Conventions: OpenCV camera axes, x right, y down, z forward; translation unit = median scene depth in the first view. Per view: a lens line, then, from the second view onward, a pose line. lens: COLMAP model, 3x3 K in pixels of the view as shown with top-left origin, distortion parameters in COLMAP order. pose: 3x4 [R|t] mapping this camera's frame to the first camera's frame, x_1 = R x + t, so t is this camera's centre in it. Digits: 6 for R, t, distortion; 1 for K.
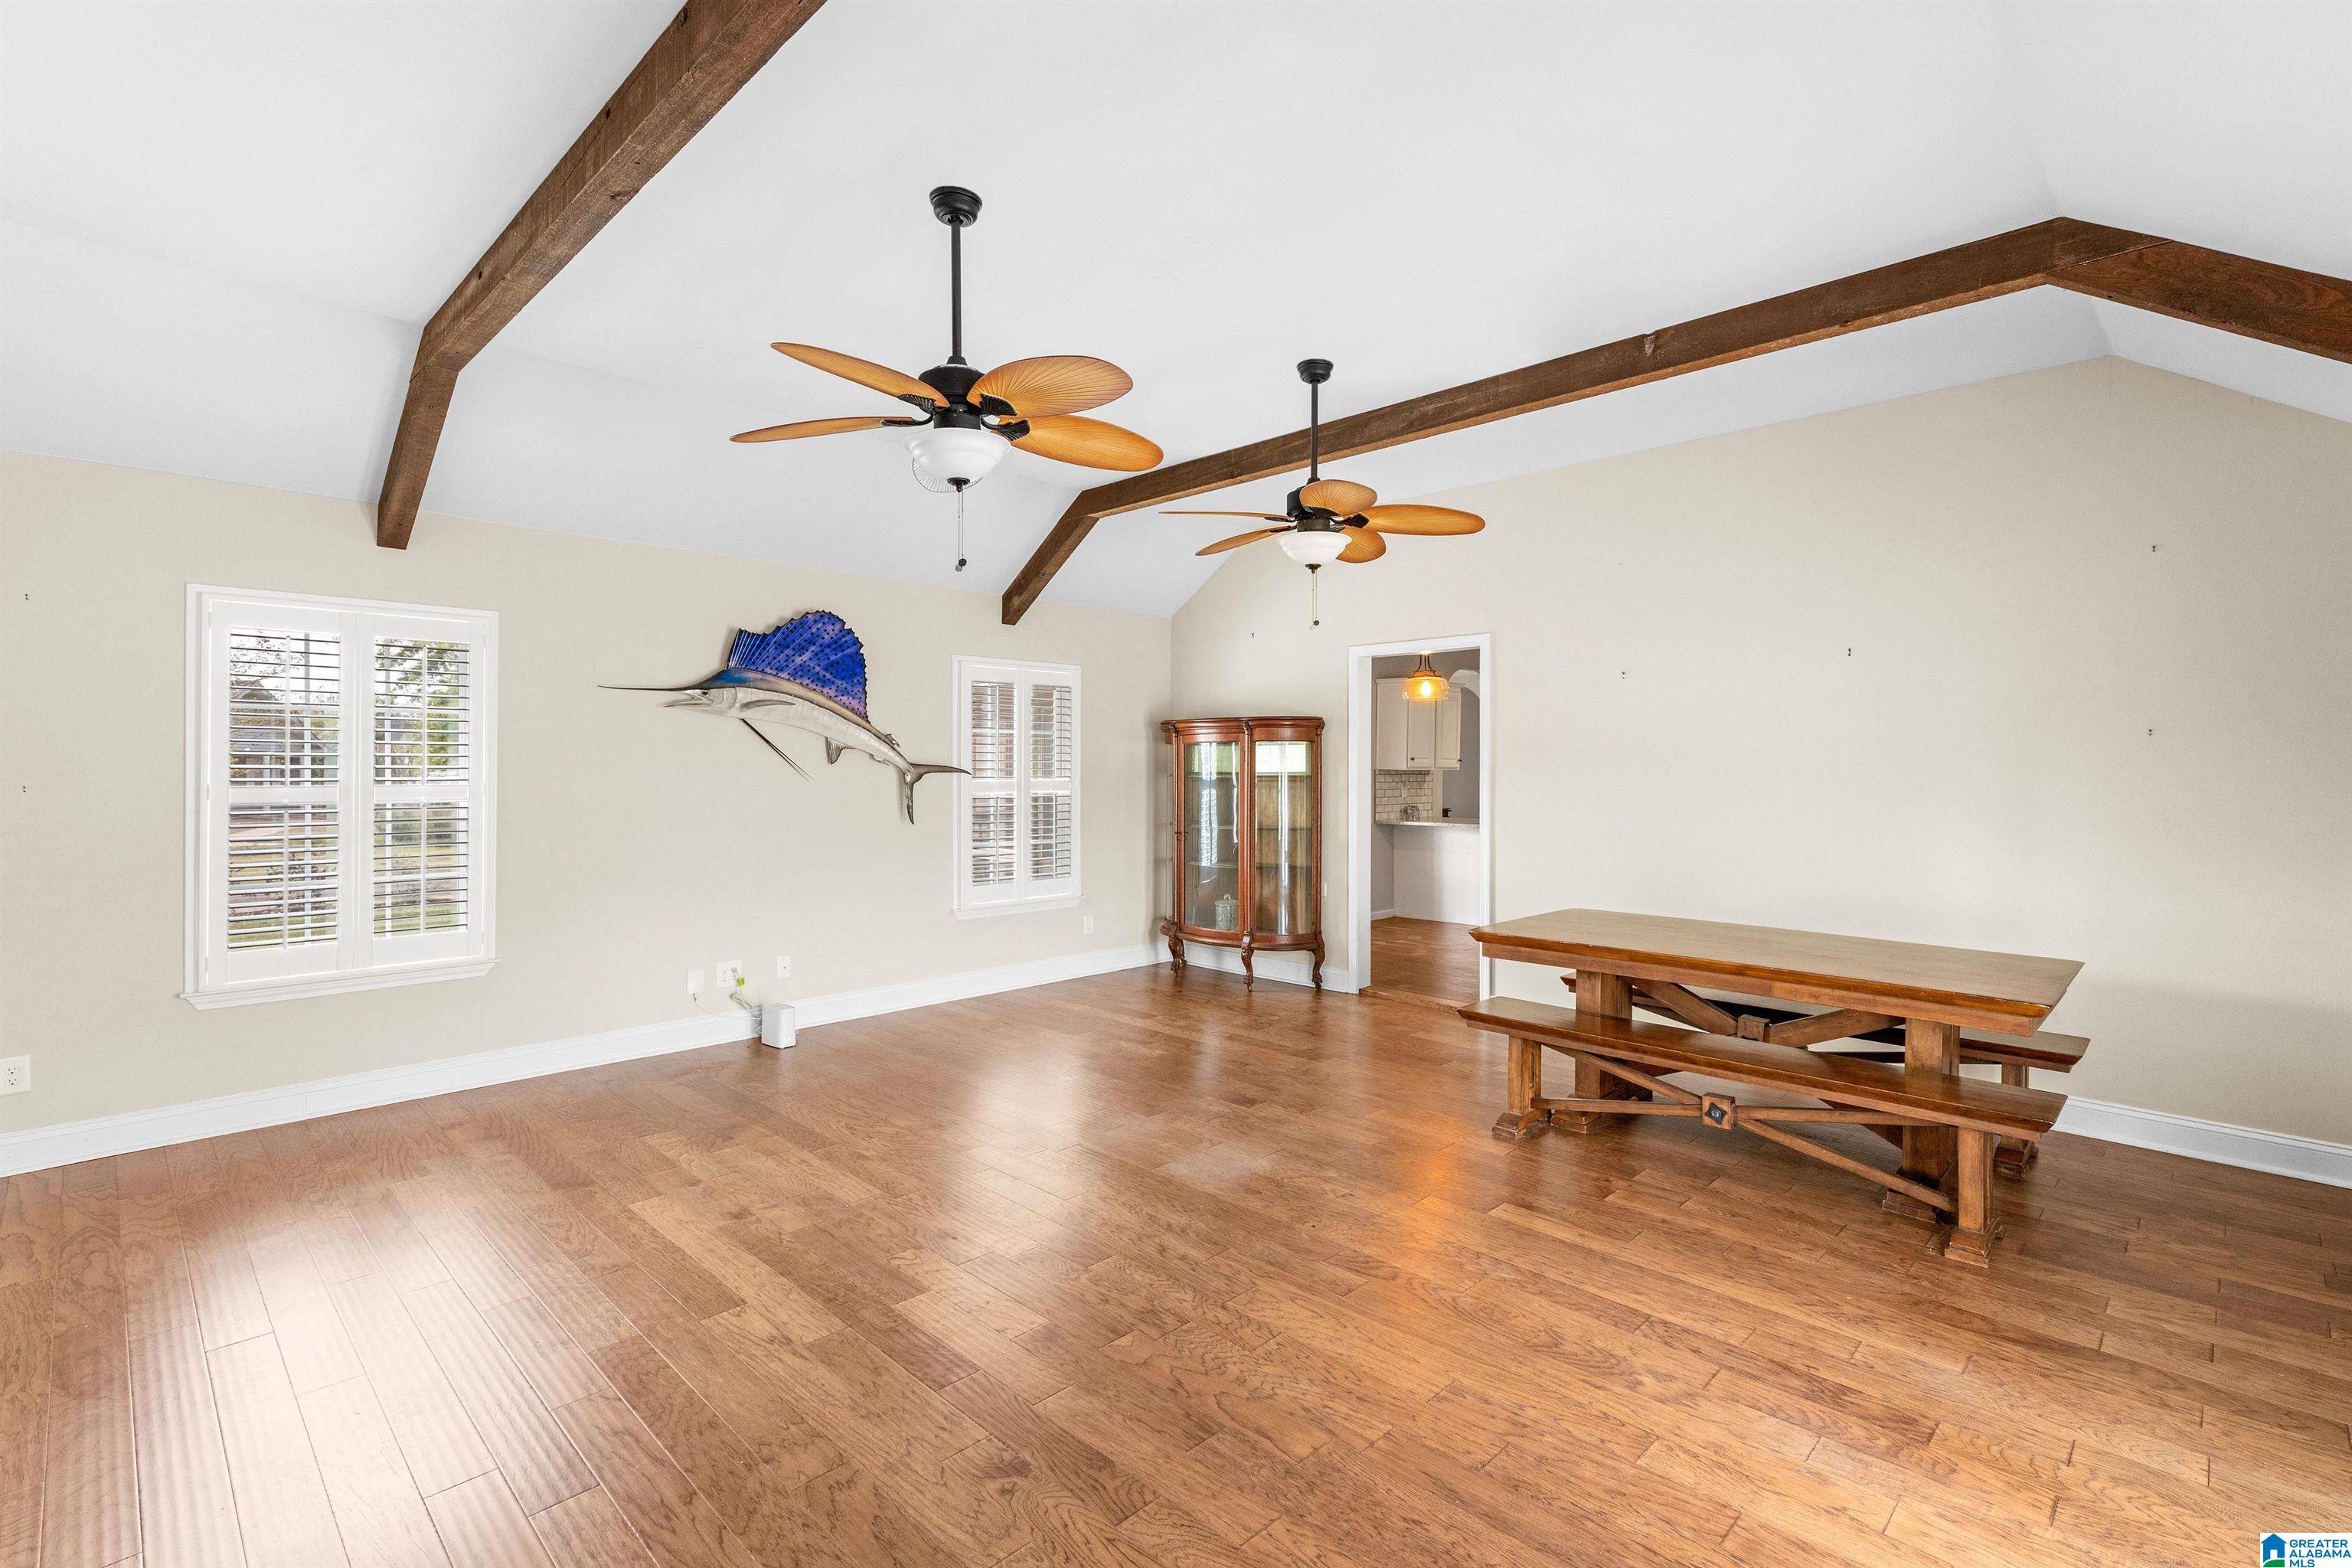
lens RADIAL K [[1074.7, 0, 1177.2], [0, 1074.7, 766.2], [0, 0, 1]] dist [0.012704, -0.000457]
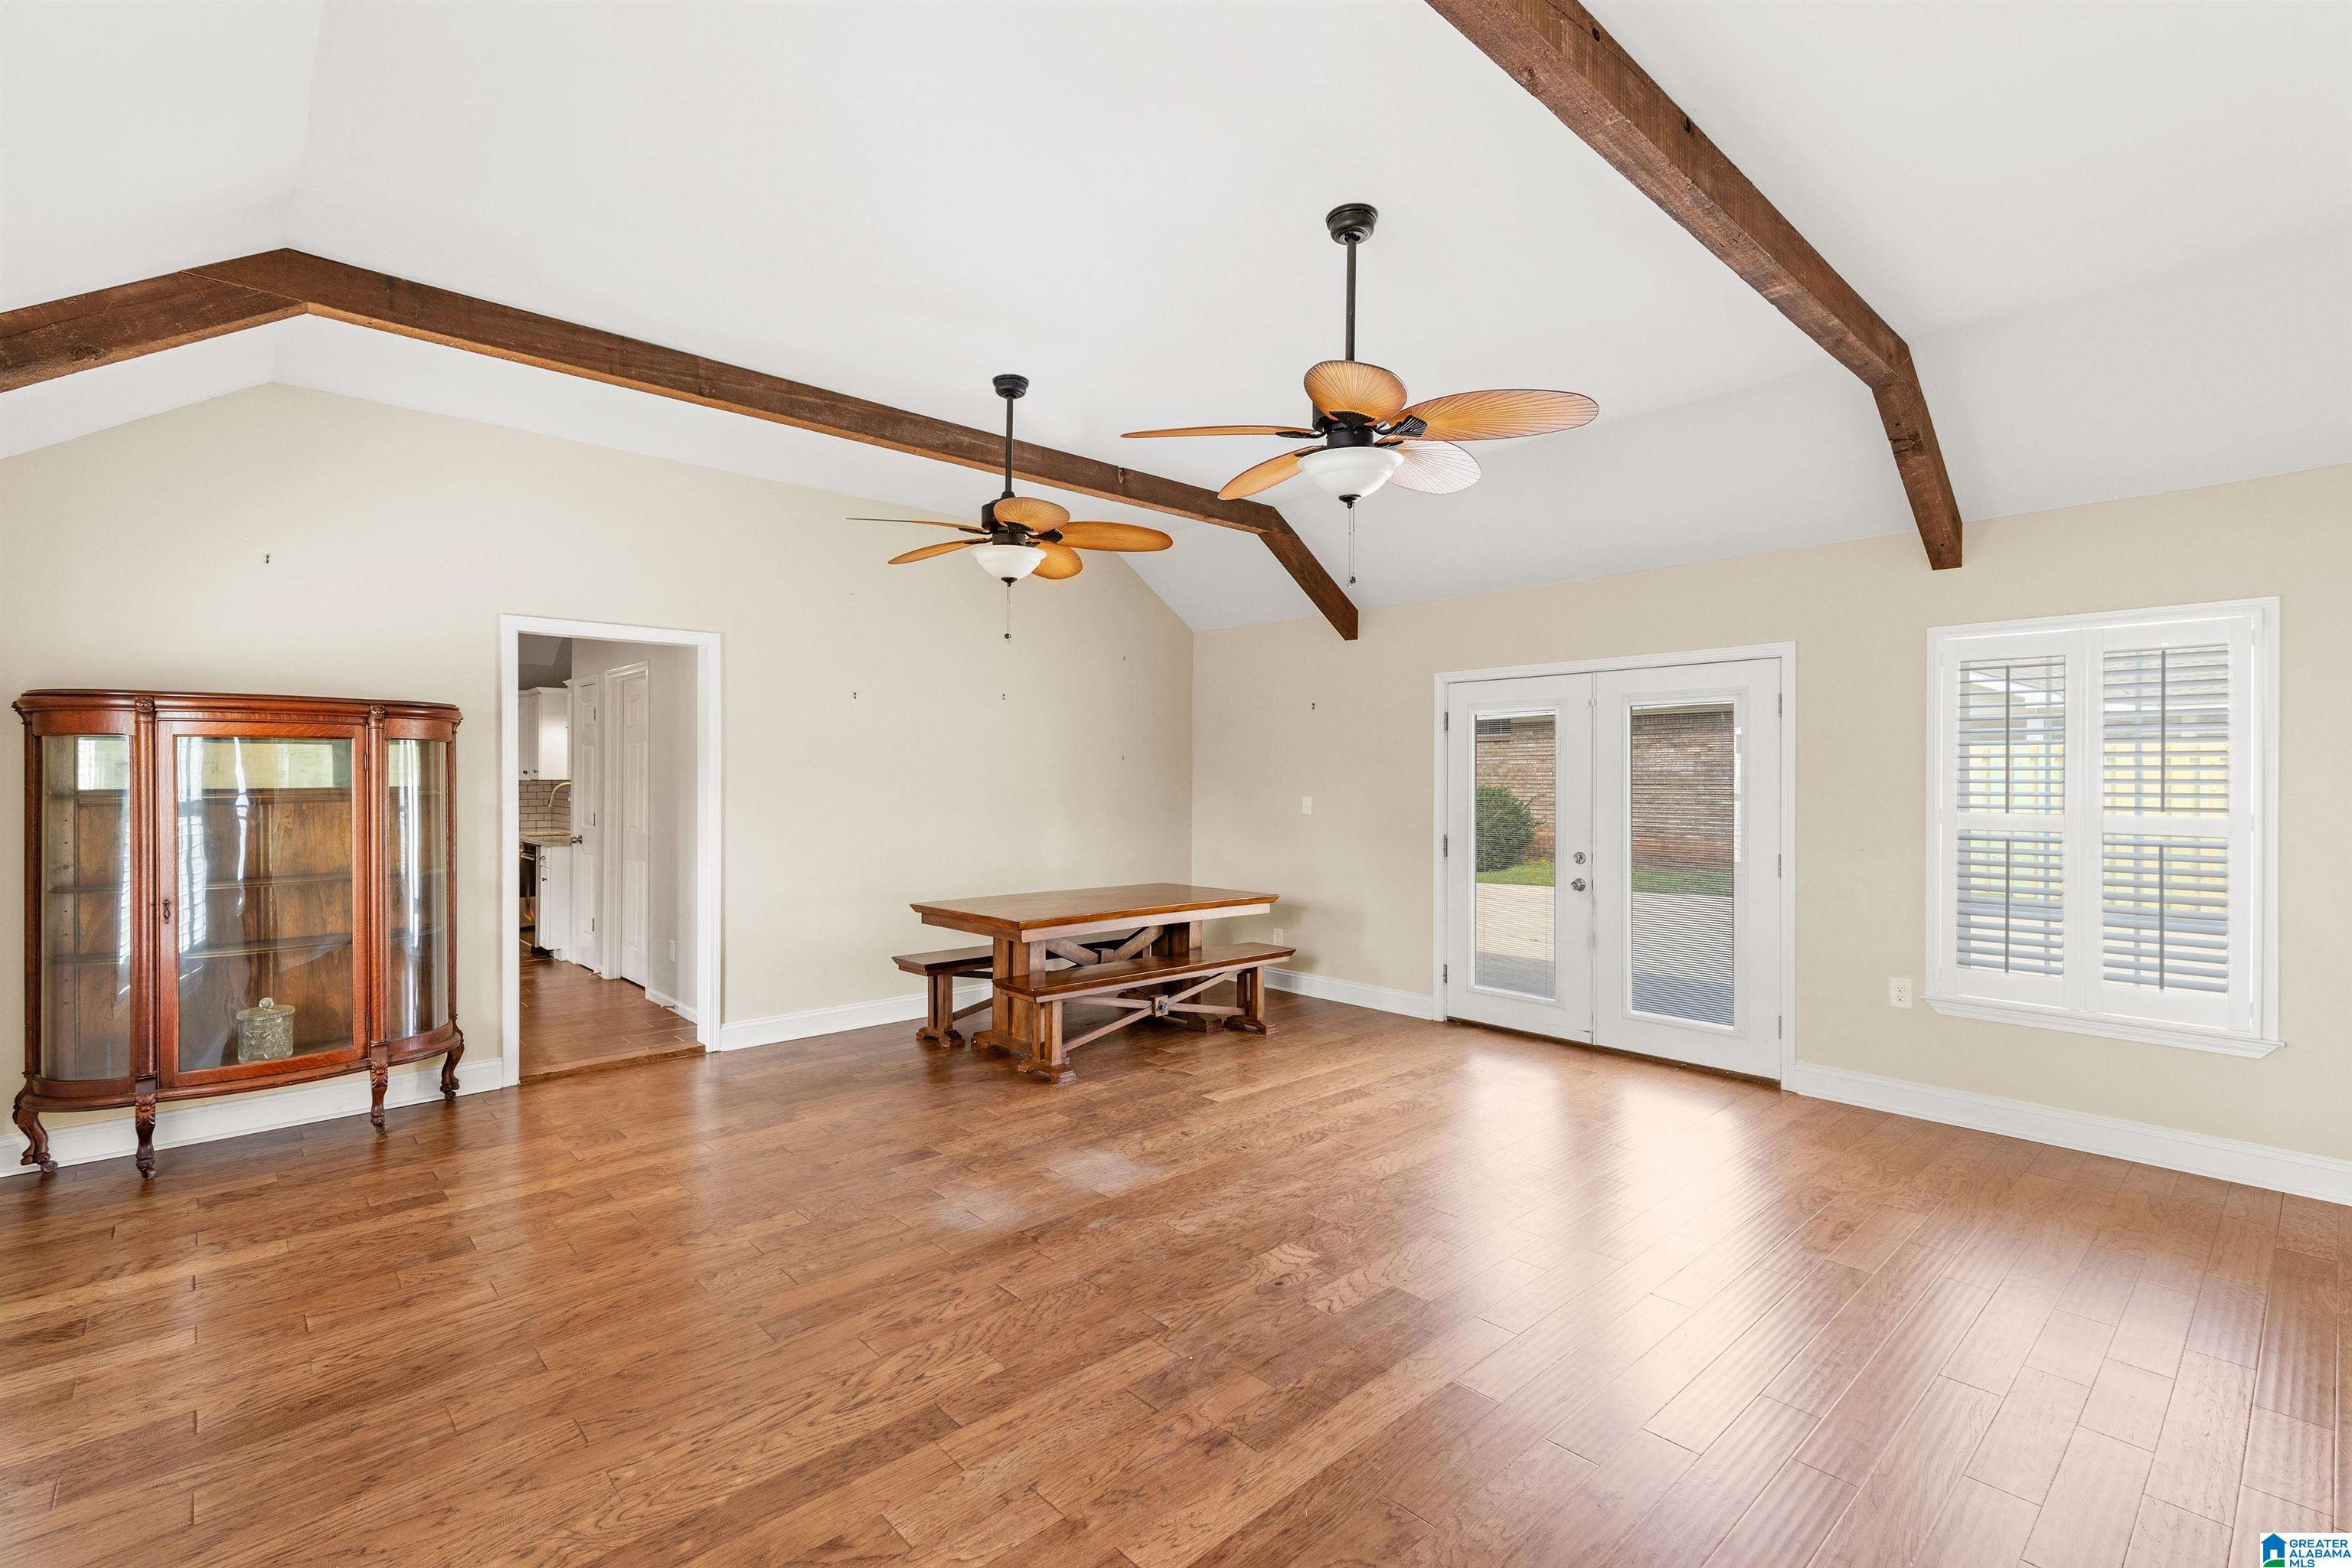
lens RADIAL K [[1074.7, 0, 1176.6], [0, 1074.7, 785.7], [0, 0, 1]] dist [0.012704, -0.000457]
pose [[0.038219, -0.009152, 0.999227, -0.888272], [0.001771, 0.999957, 0.009091, -0.000894], [-0.999268, 0.001422, 0.038233, 0.822107]]
